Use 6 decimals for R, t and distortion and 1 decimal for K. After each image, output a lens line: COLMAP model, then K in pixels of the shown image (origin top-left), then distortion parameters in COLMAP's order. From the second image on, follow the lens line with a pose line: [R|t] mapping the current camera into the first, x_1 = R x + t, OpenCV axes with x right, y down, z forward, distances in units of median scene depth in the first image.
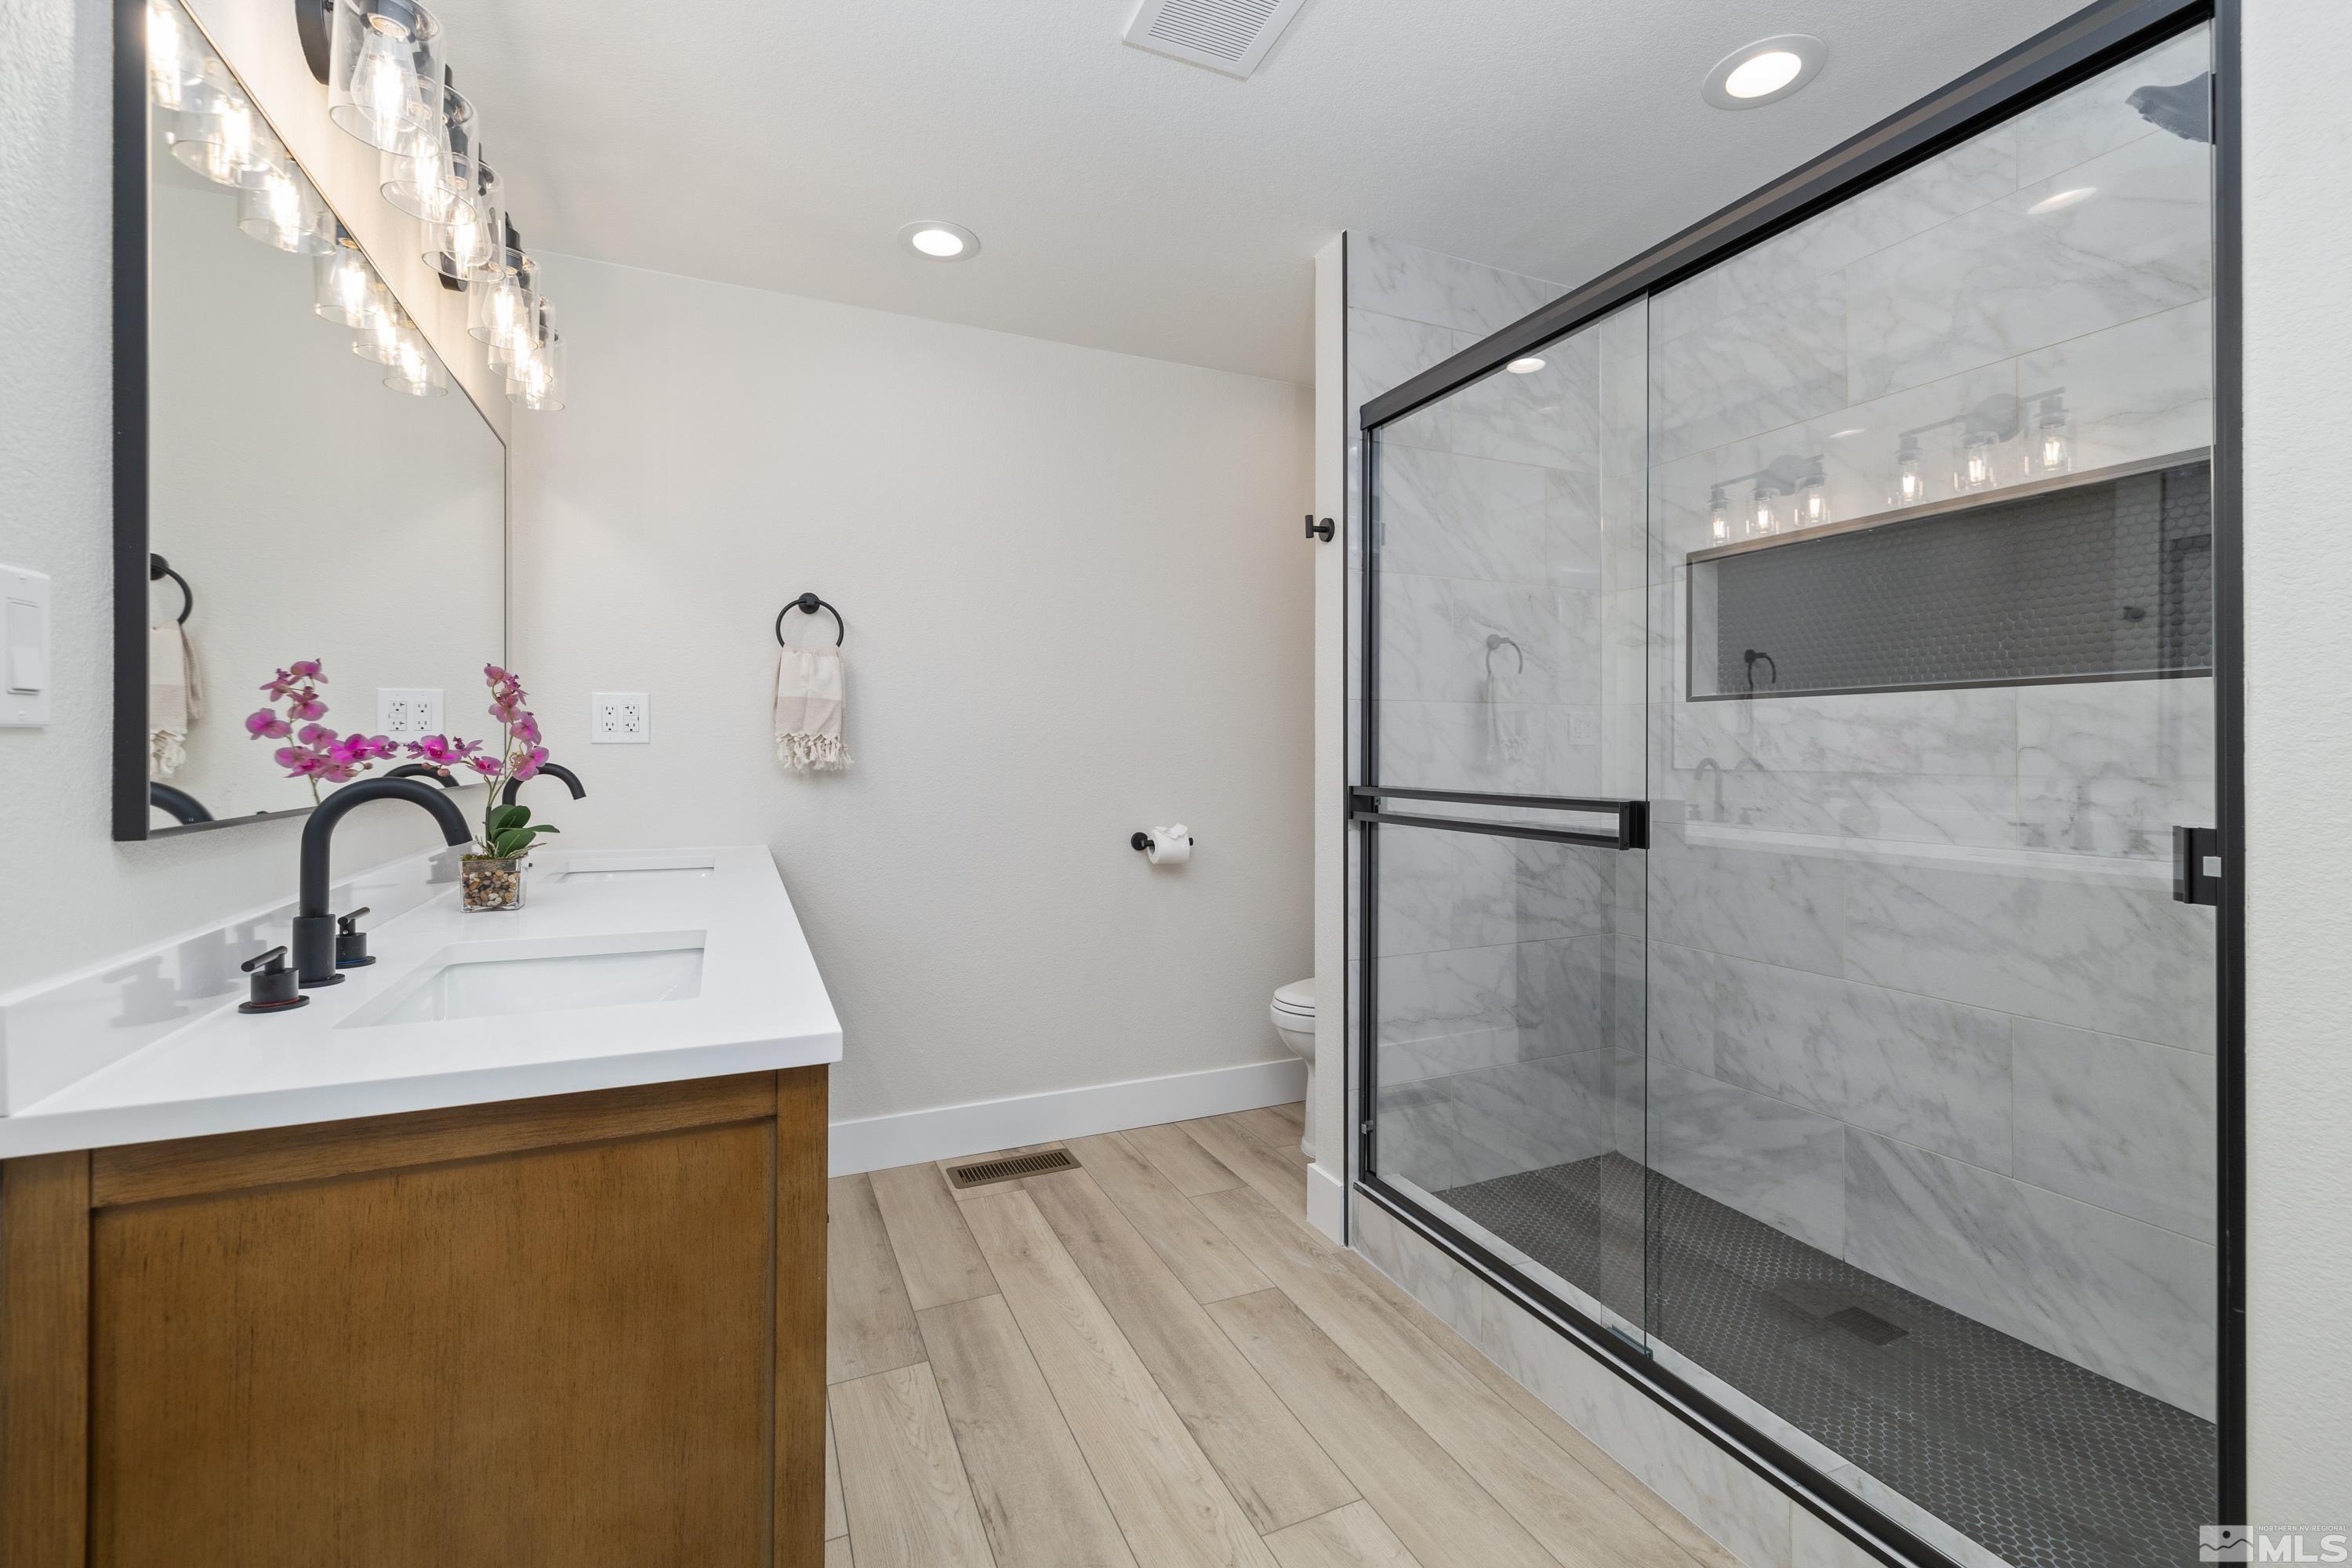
lens RADIAL K [[991.4, 0, 1179.1], [0, 991.4, 754.6], [0, 0, 1]] dist [-0.003376, 0.000004]
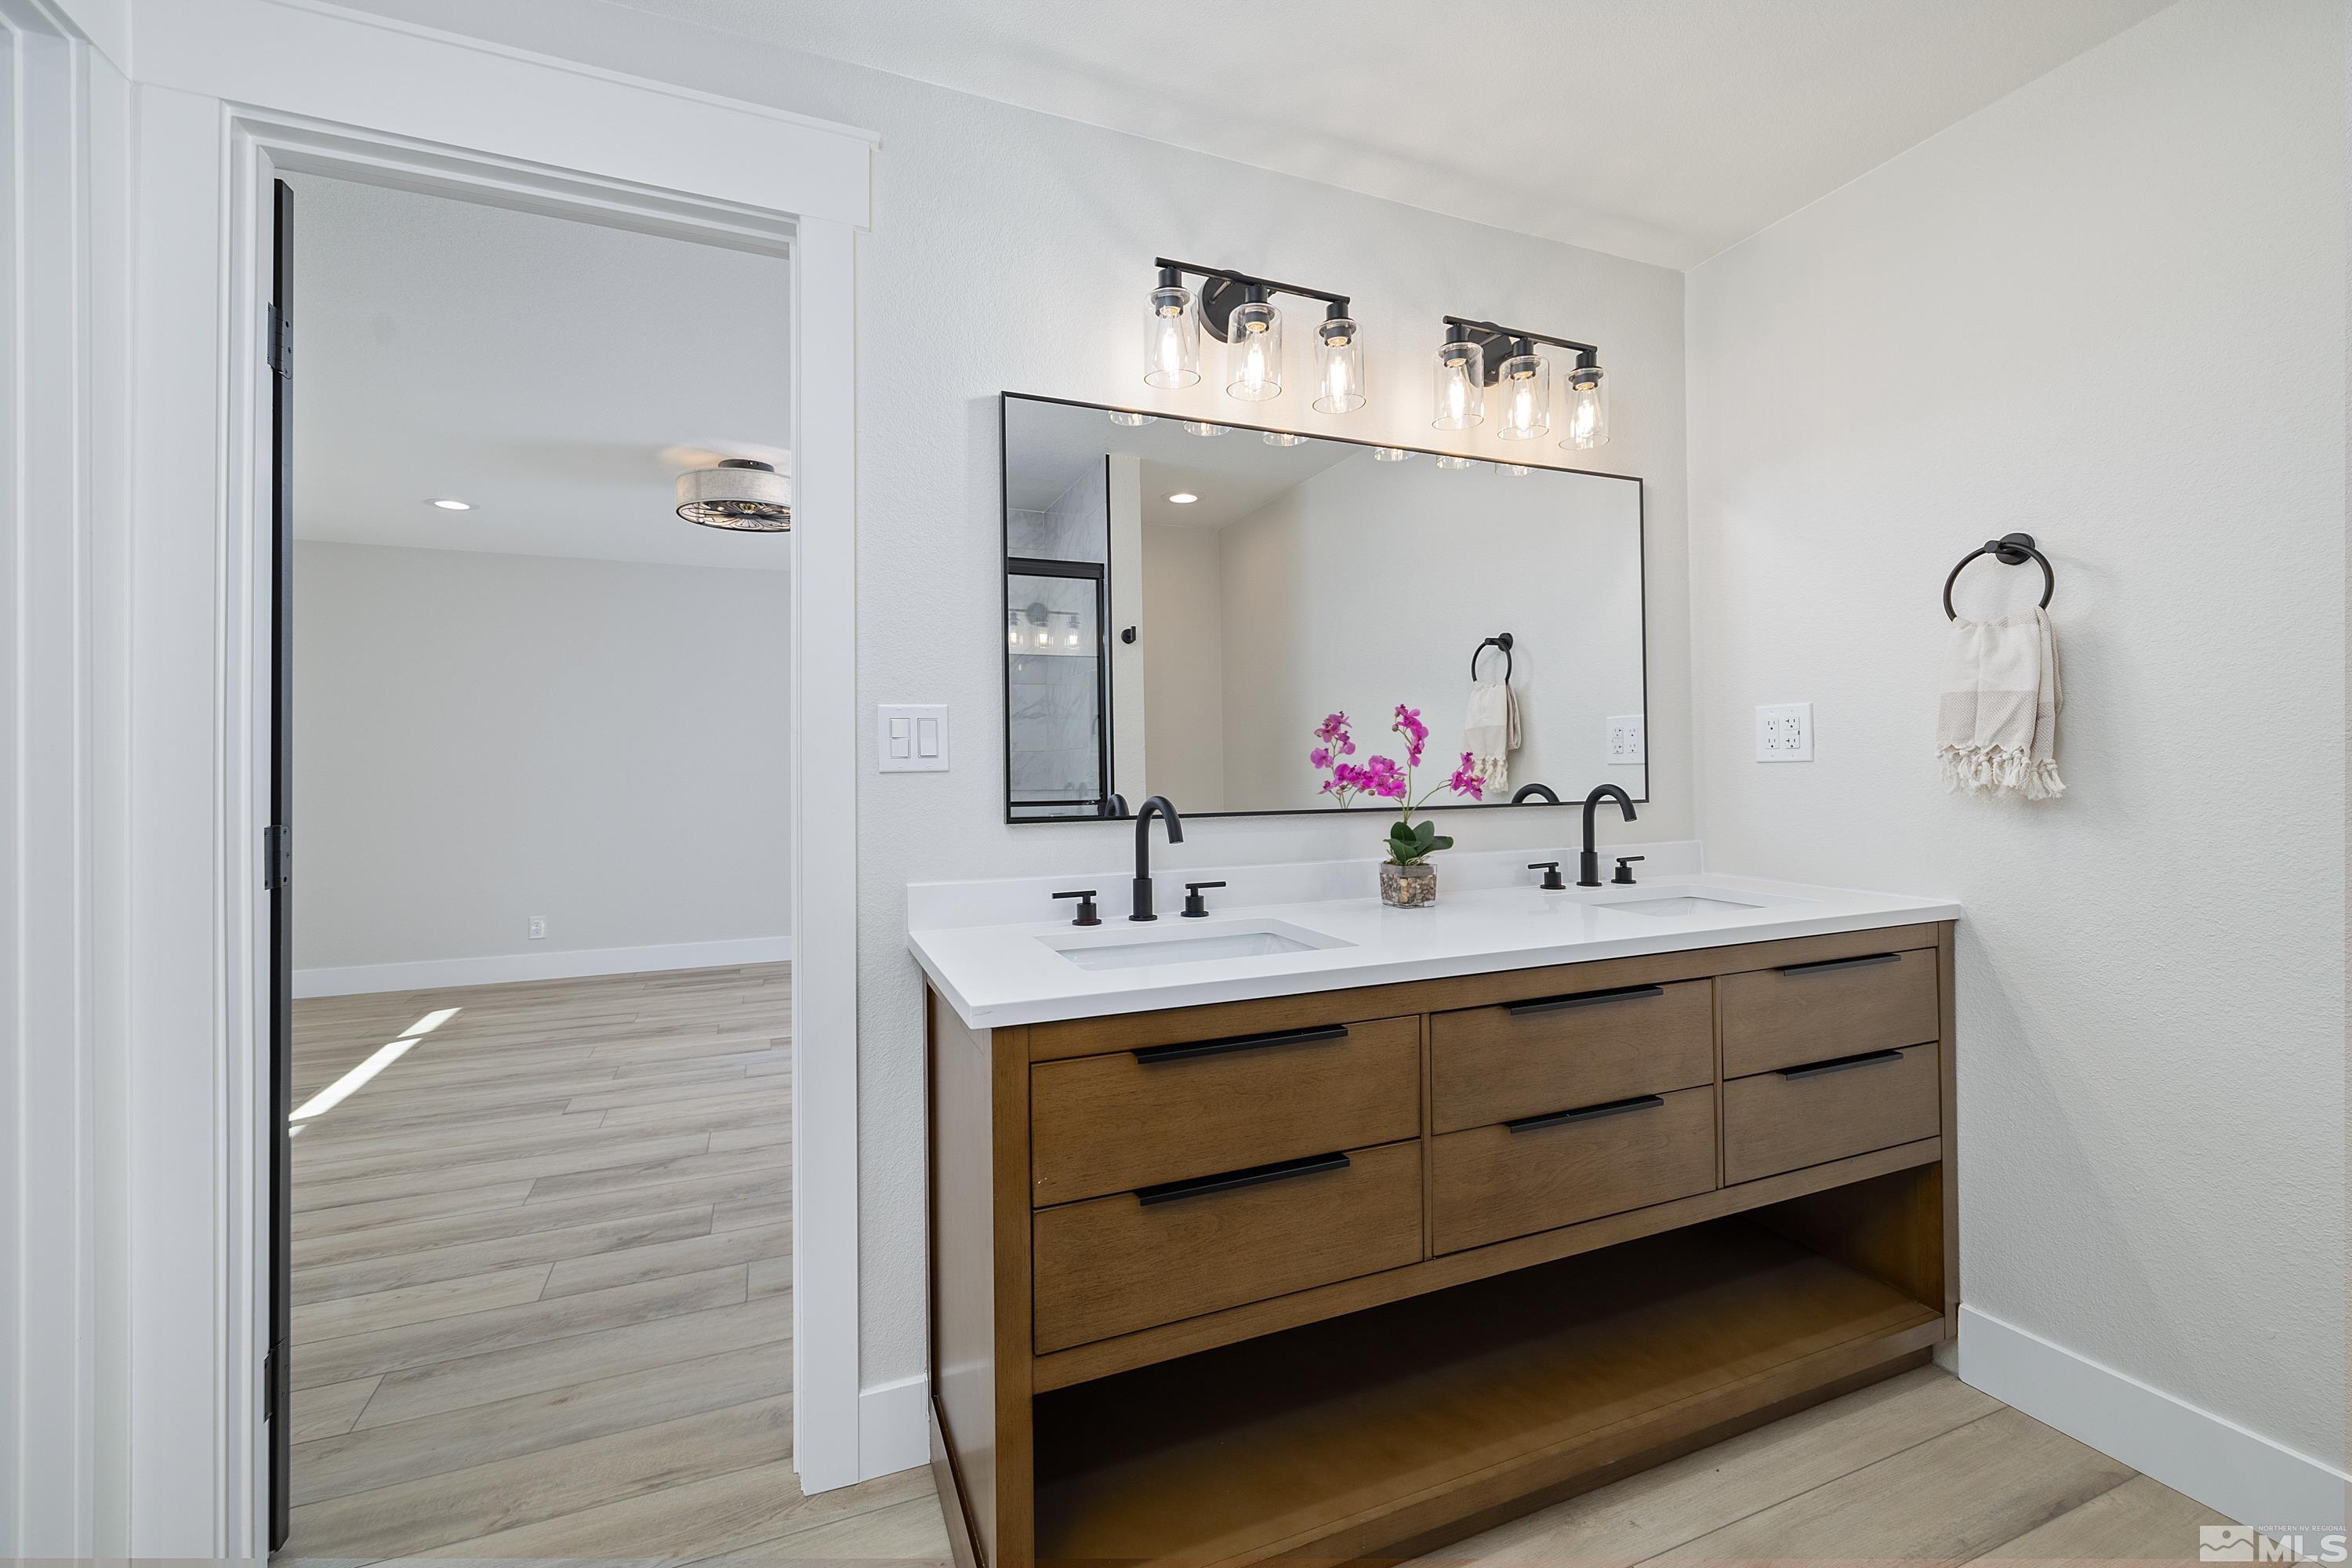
lens RADIAL K [[991.4, 0, 1179.1], [0, 991.4, 754.6], [0, 0, 1]] dist [-0.003376, 0.000004]
pose [[-0.036443, -0.017284, -0.999186, 0.341623], [0.007750, 0.999815, -0.017578, -0.006413], [0.999306, -0.008385, -0.036303, 0.492235]]
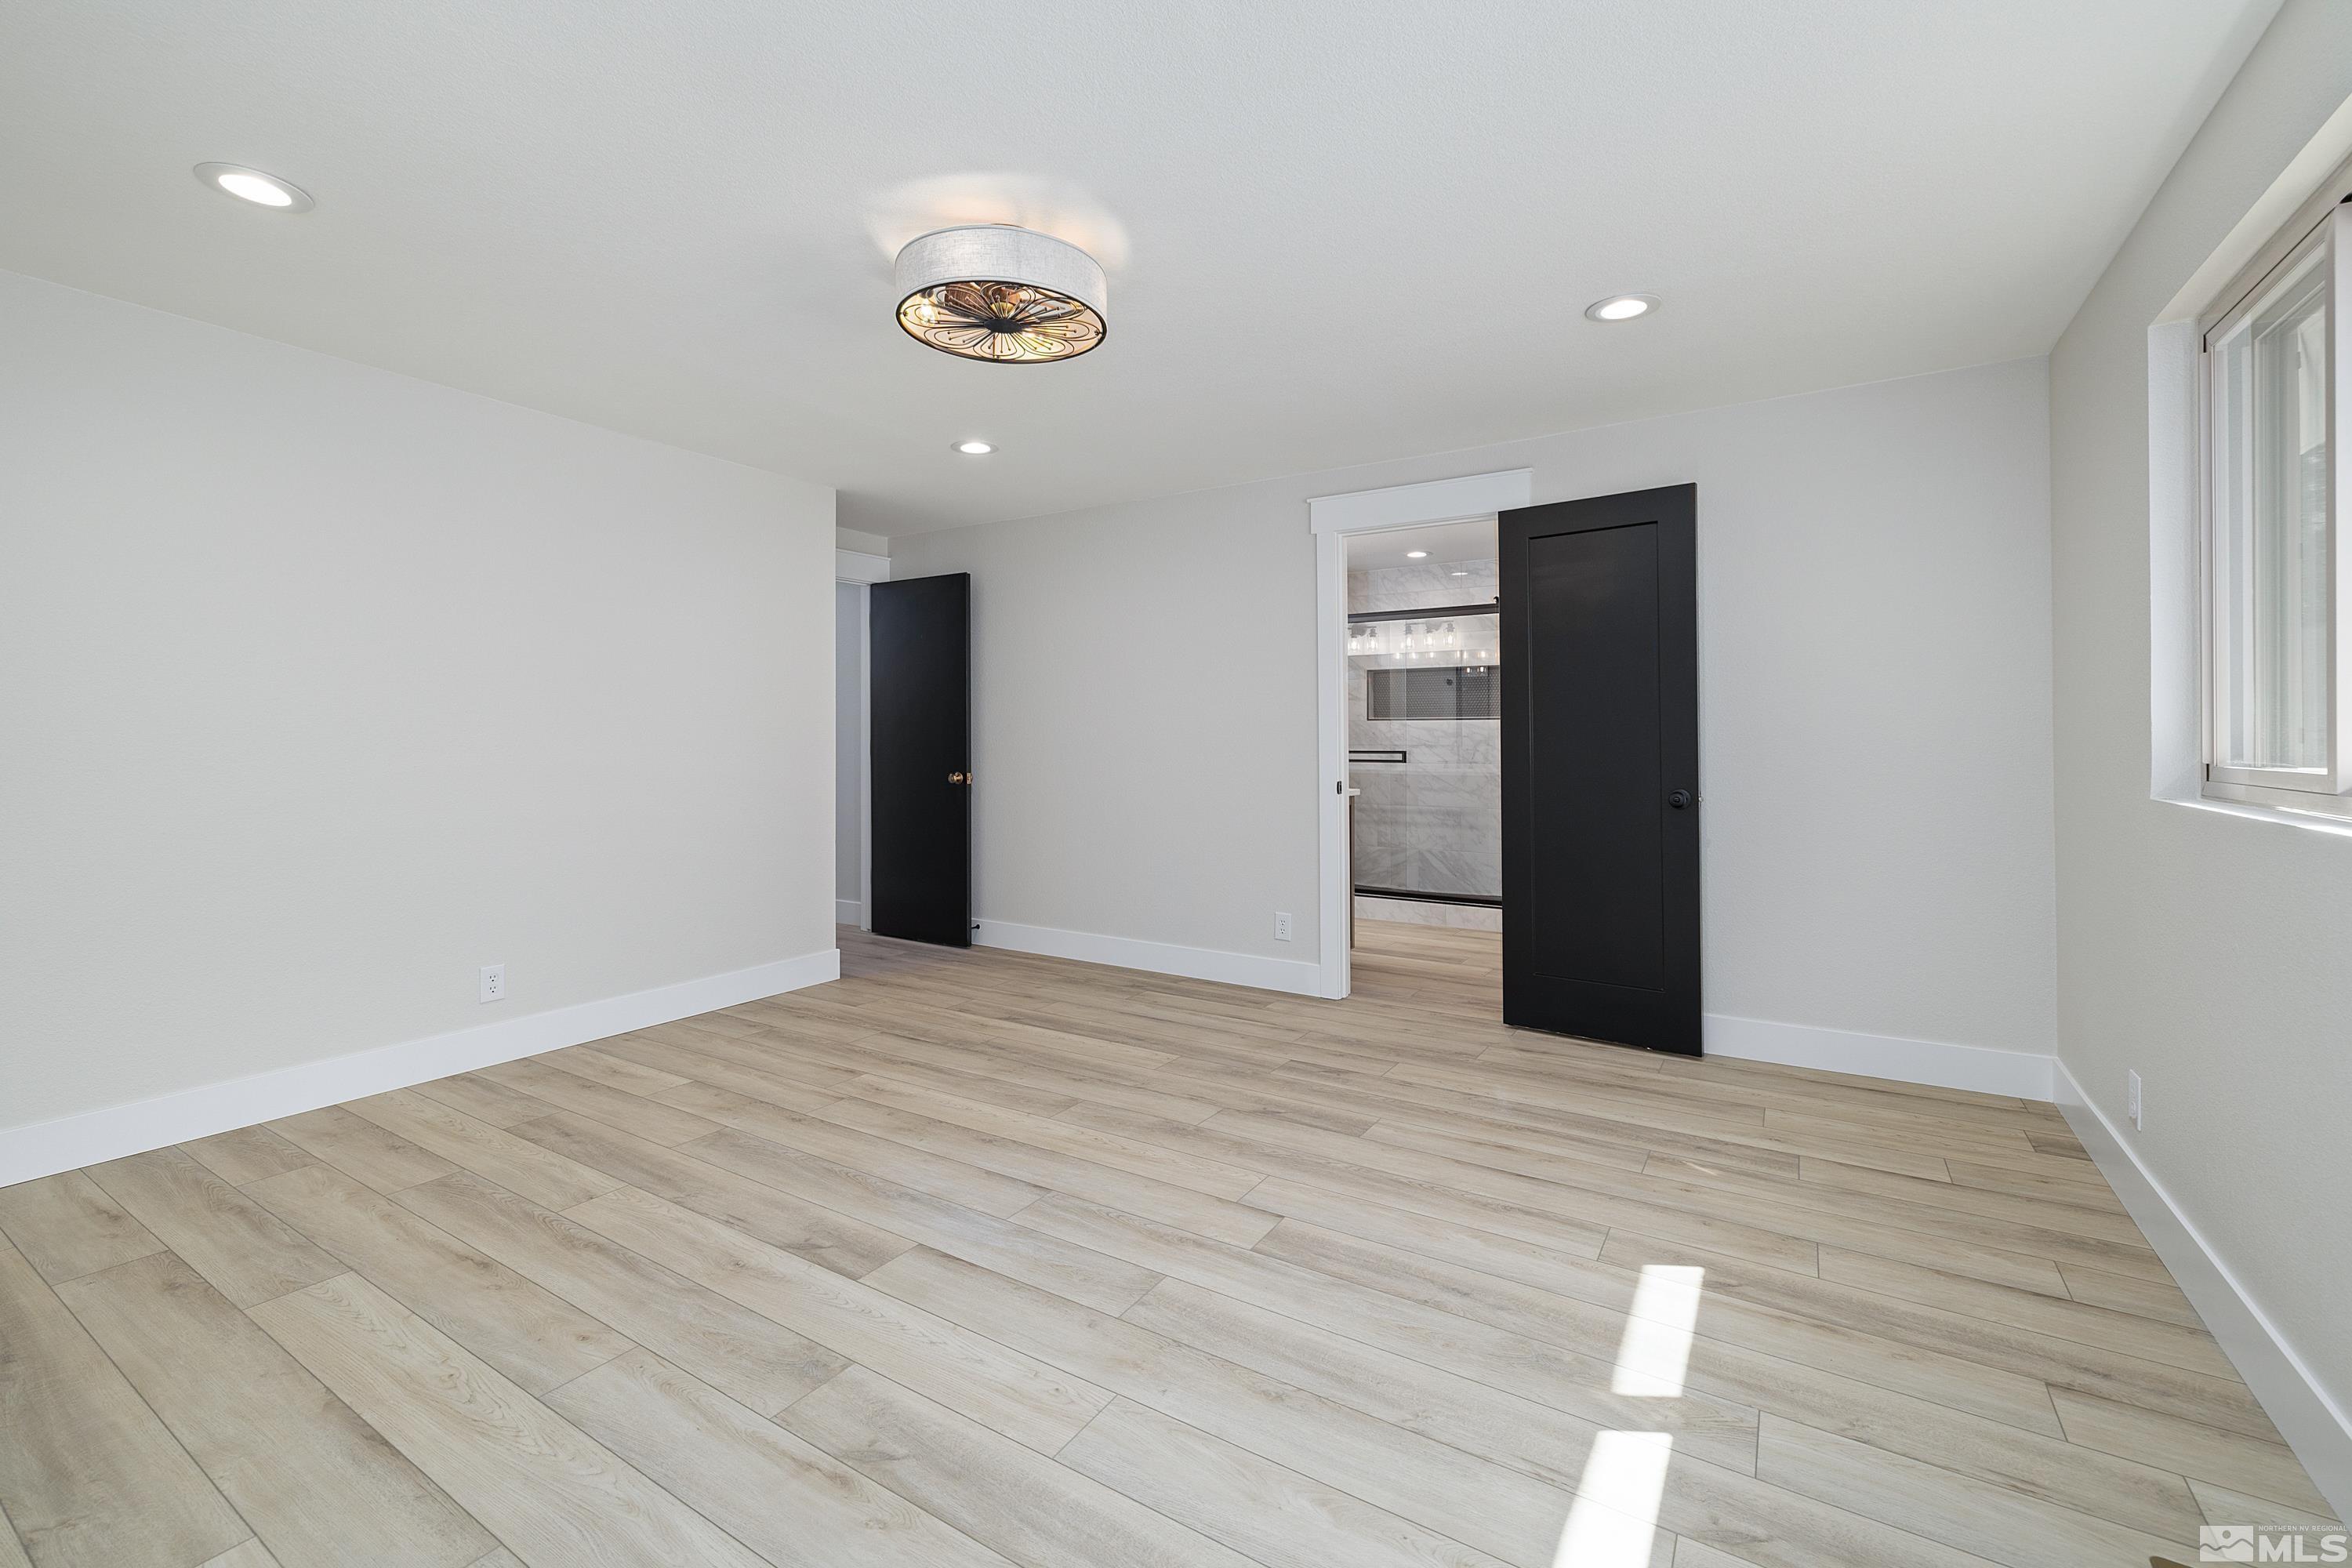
lens RADIAL K [[991.4, 0, 1179.1], [0, 991.4, 754.6], [0, 0, 1]] dist [-0.003376, 0.000004]
pose [[0.832605, -0.018000, 0.553575, -1.685225], [0.009893, 0.999796, 0.017629, -0.011454], [-0.553780, -0.009202, 0.832612, -1.218181]]
